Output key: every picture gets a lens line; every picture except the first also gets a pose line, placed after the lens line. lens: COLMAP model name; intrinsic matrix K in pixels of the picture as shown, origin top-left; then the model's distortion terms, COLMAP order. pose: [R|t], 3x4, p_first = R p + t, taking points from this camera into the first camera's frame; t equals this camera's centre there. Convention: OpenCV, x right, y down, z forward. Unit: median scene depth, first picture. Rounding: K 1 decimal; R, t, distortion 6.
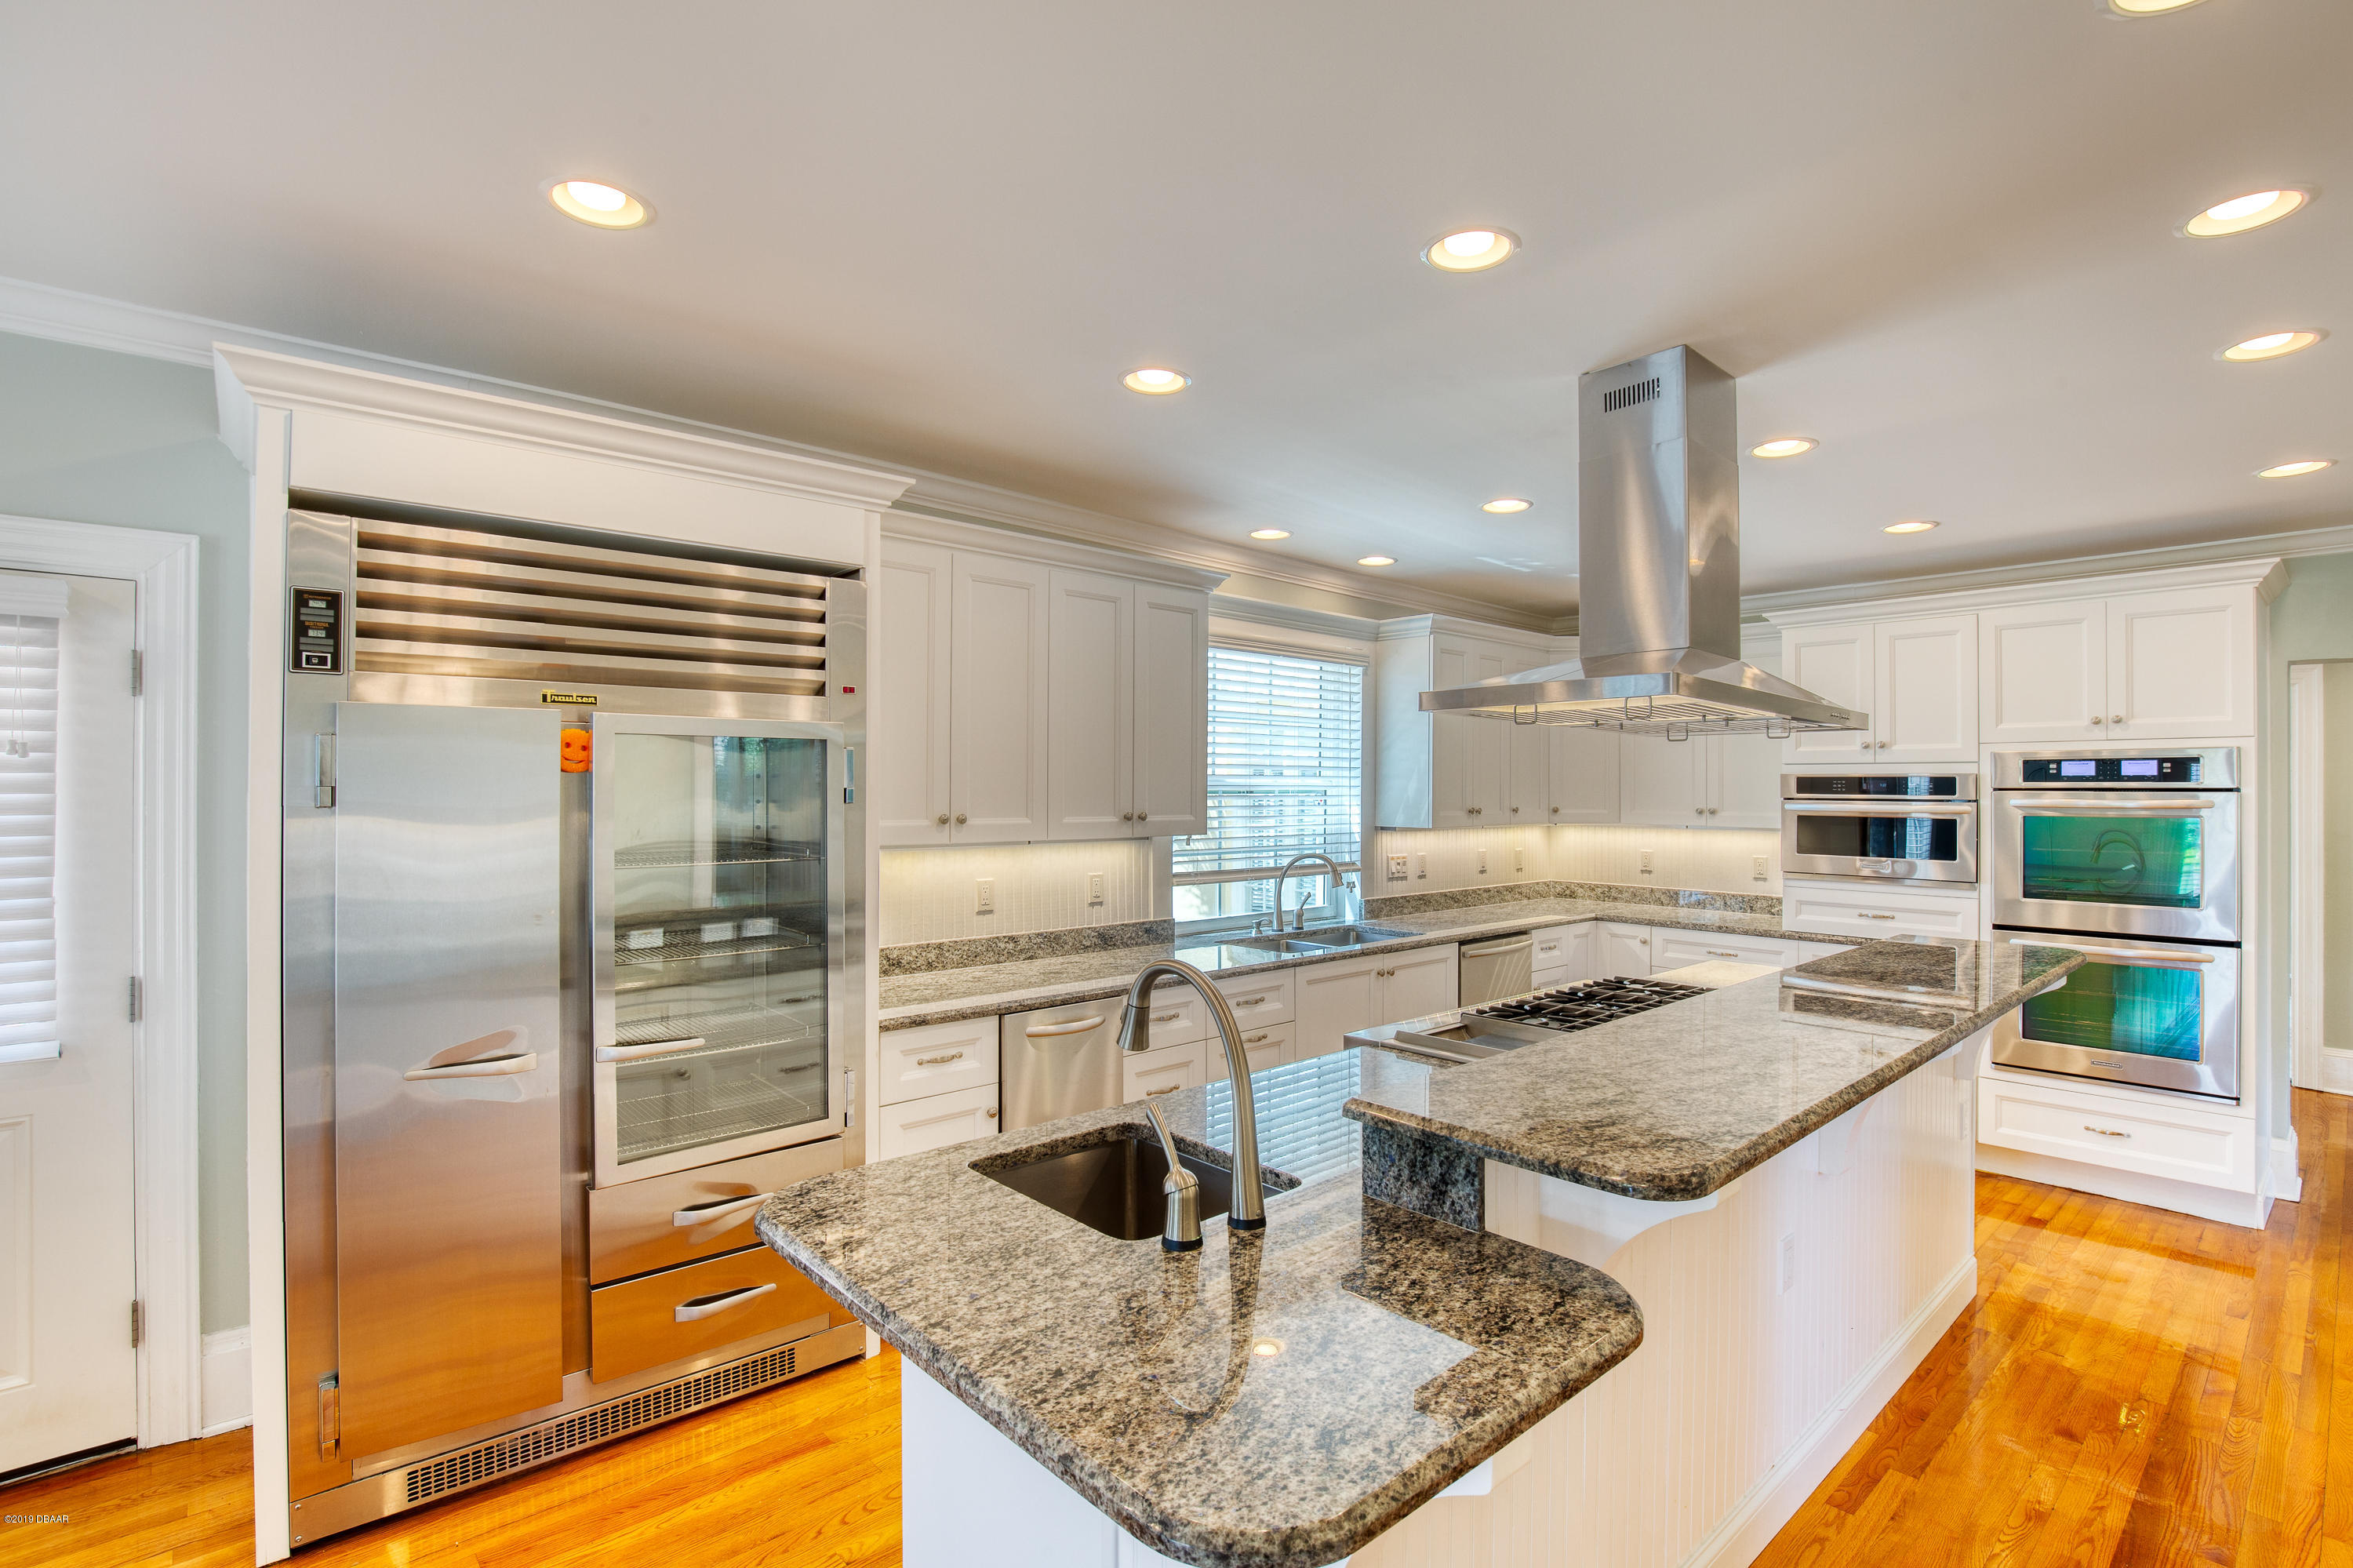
lens RADIAL K [[1076.9, 0, 1187.9], [0, 1076.9, 786.6], [0, 0, 1]] dist [-0.038269, 0.007605]
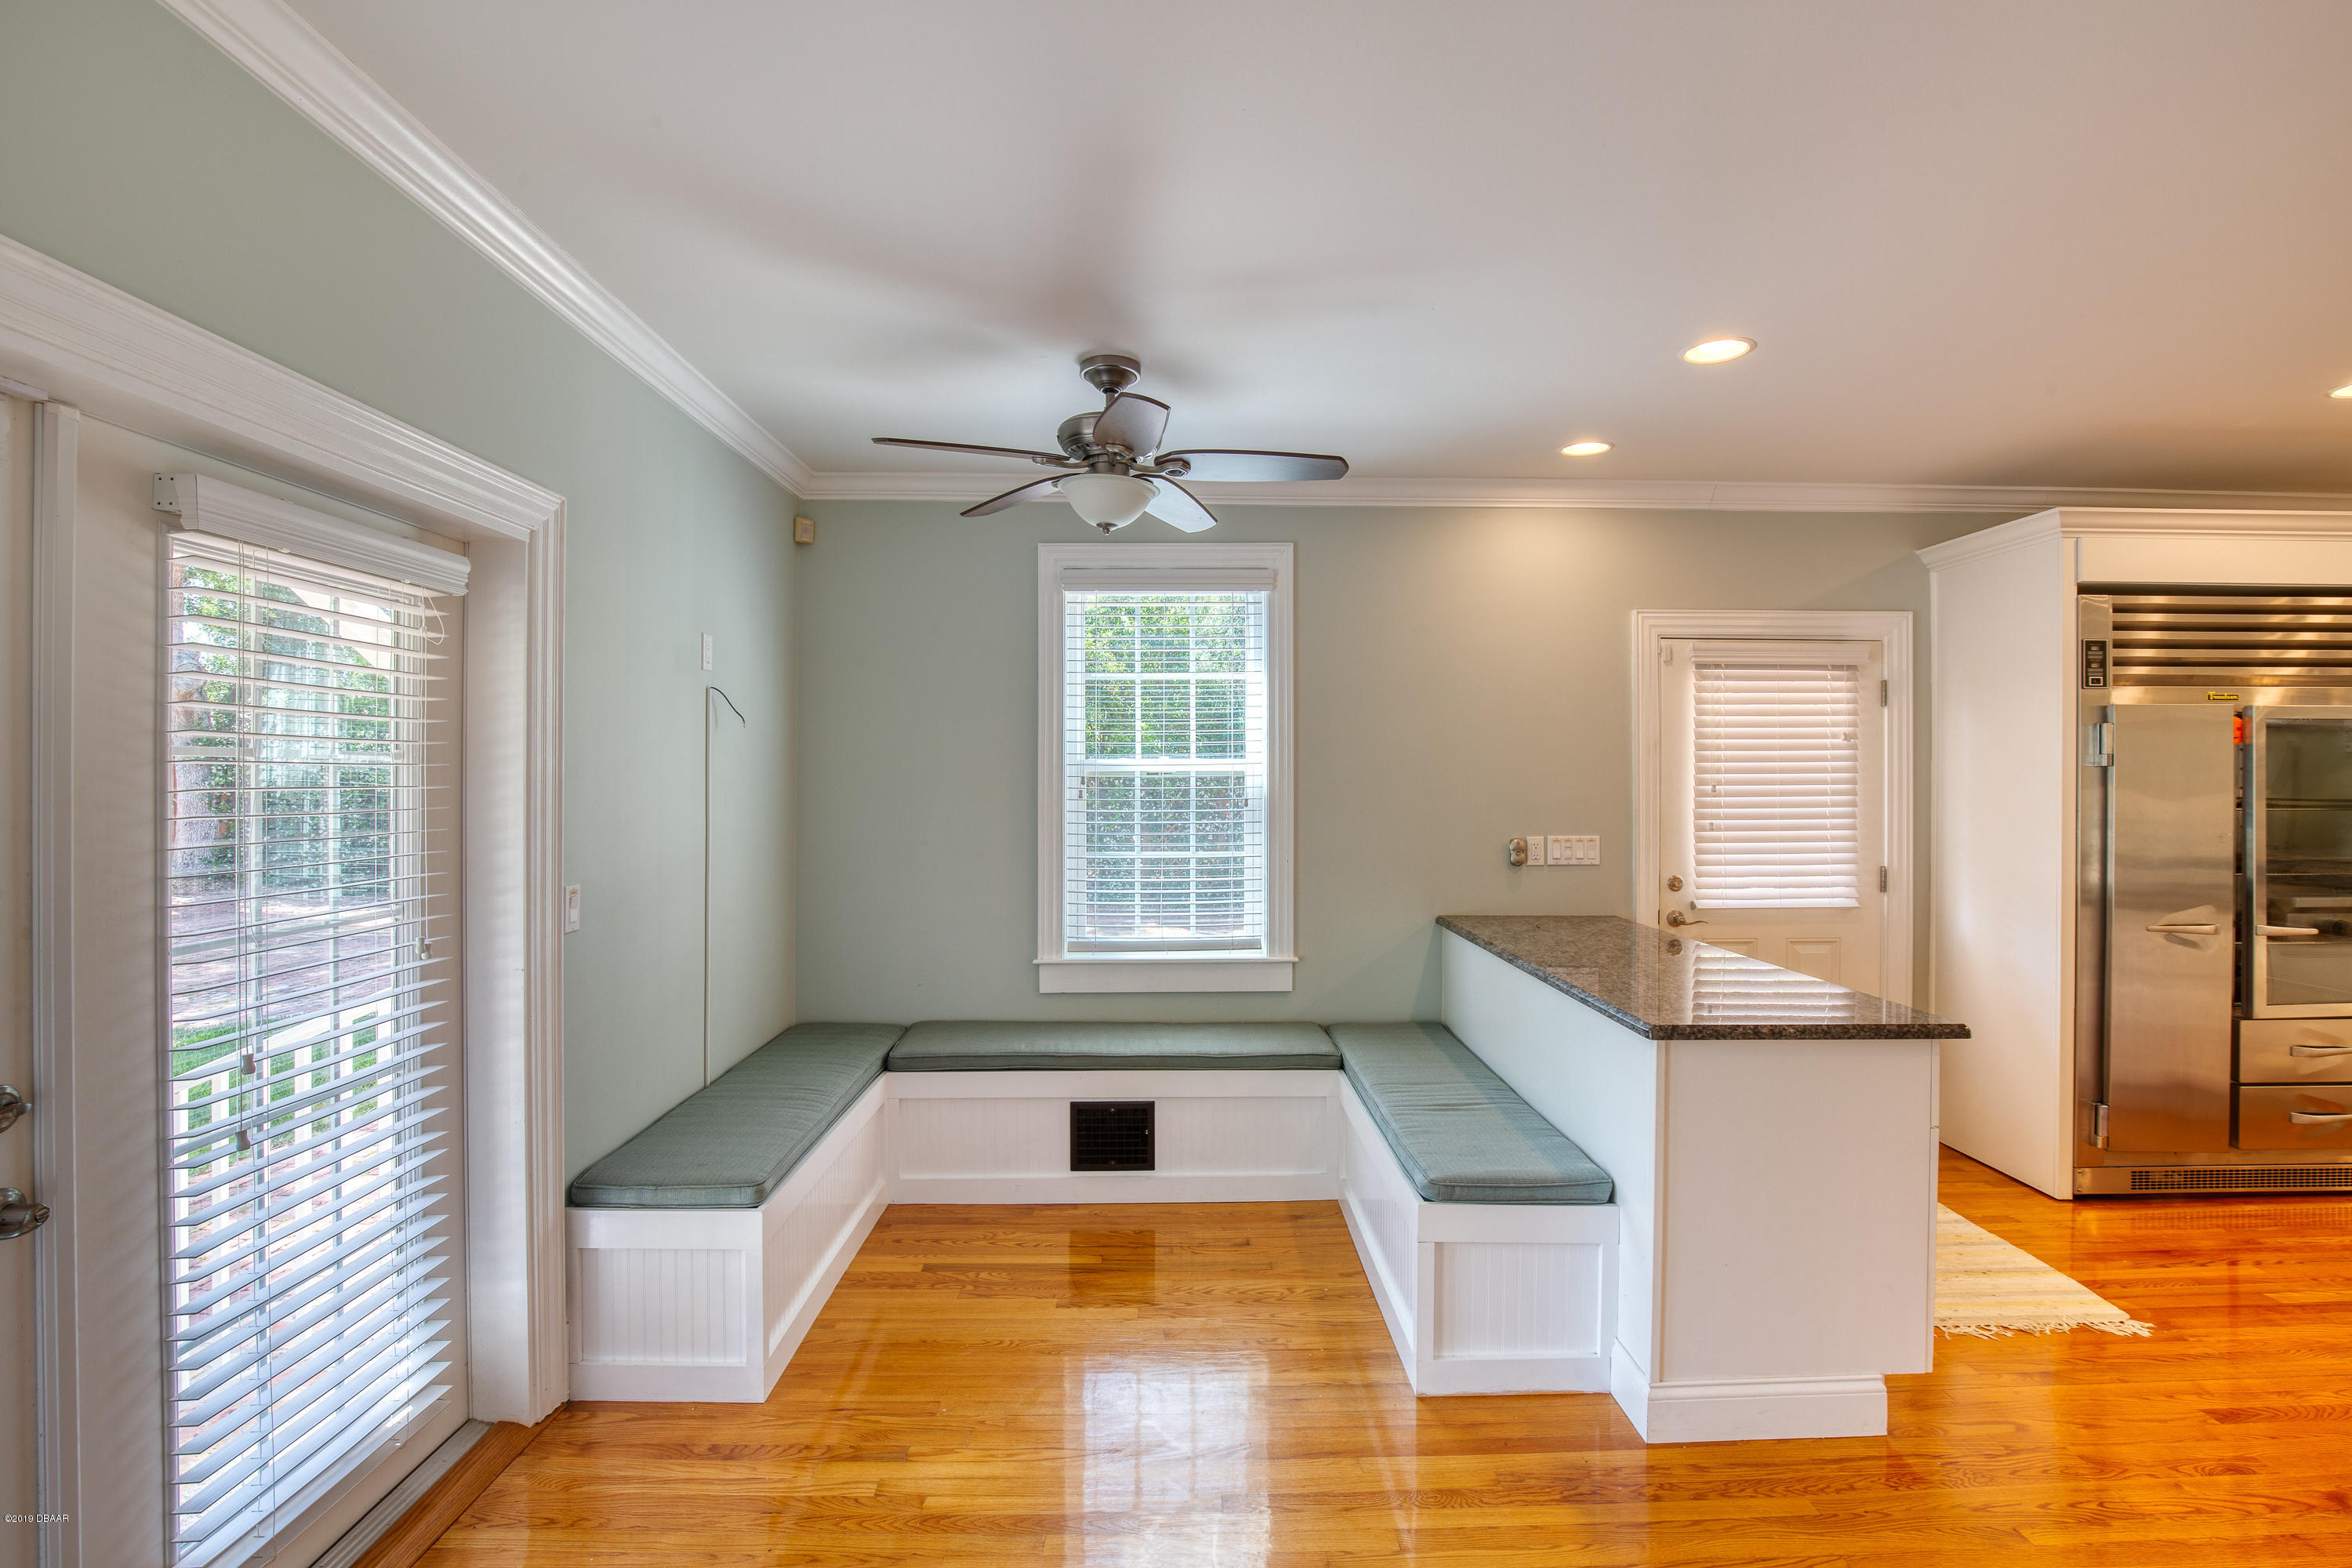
lens RADIAL K [[1076.5, 0, 1187.4], [0, 1076.5, 786.6], [0, 0, 1]] dist [-0.038269, 0.007605]
pose [[0.756071, 0.003547, -0.654480, -0.806818], [0.002286, 0.999965, 0.008060, 0.033678], [0.654486, -0.007590, 0.756036, -1.232714]]
